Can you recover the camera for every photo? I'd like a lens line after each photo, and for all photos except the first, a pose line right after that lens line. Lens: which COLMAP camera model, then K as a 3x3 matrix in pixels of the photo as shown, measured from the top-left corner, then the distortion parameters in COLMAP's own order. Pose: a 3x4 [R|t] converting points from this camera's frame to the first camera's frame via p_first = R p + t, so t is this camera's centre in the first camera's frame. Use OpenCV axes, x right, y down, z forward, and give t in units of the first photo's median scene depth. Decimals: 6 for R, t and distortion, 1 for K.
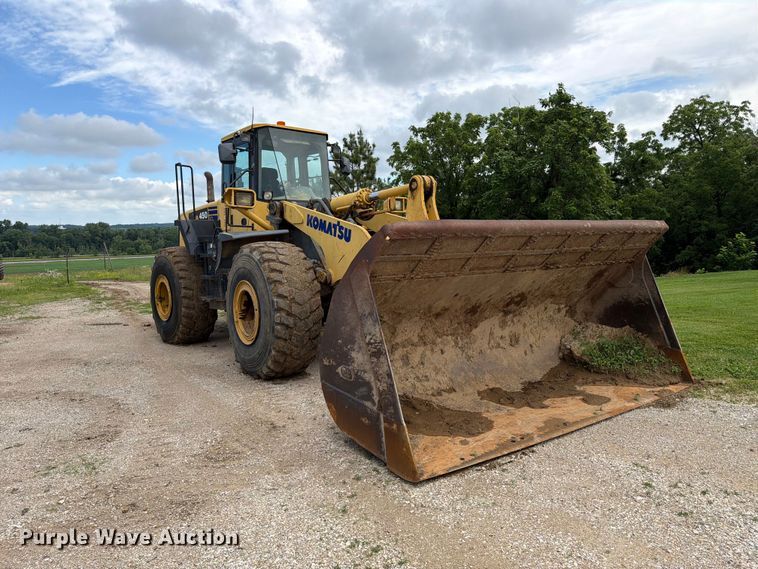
lens RADIAL K [[539.5, 0, 370.8], [0, 539.5, 291.8], [0, 0, 1]] dist [0.054185, -0.072467]
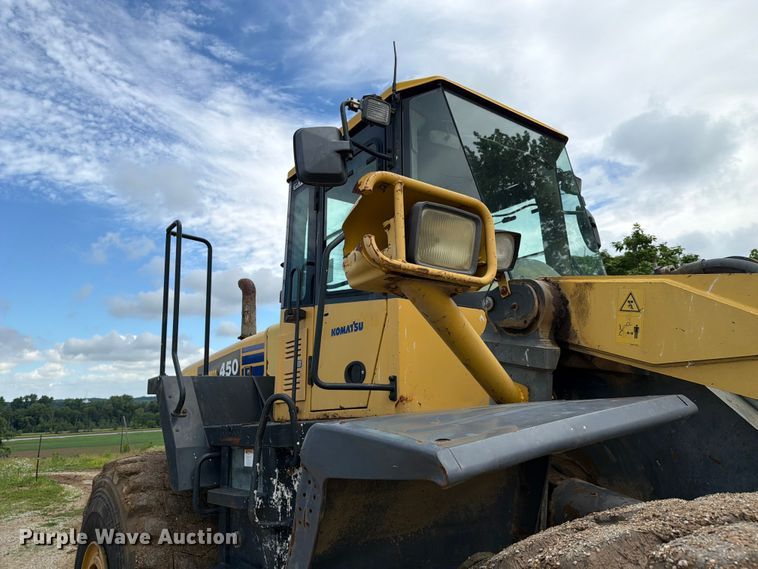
lens RADIAL K [[539.5, 0, 386.3], [0, 539.5, 285.0], [0, 0, 1]] dist [0.054185, -0.072467]
pose [[0.999536, -0.027149, -0.013784, -0.200273], [0.021561, 0.950755, -0.309191, -0.076888], [0.021500, 0.308751, 0.950900, 0.650992]]
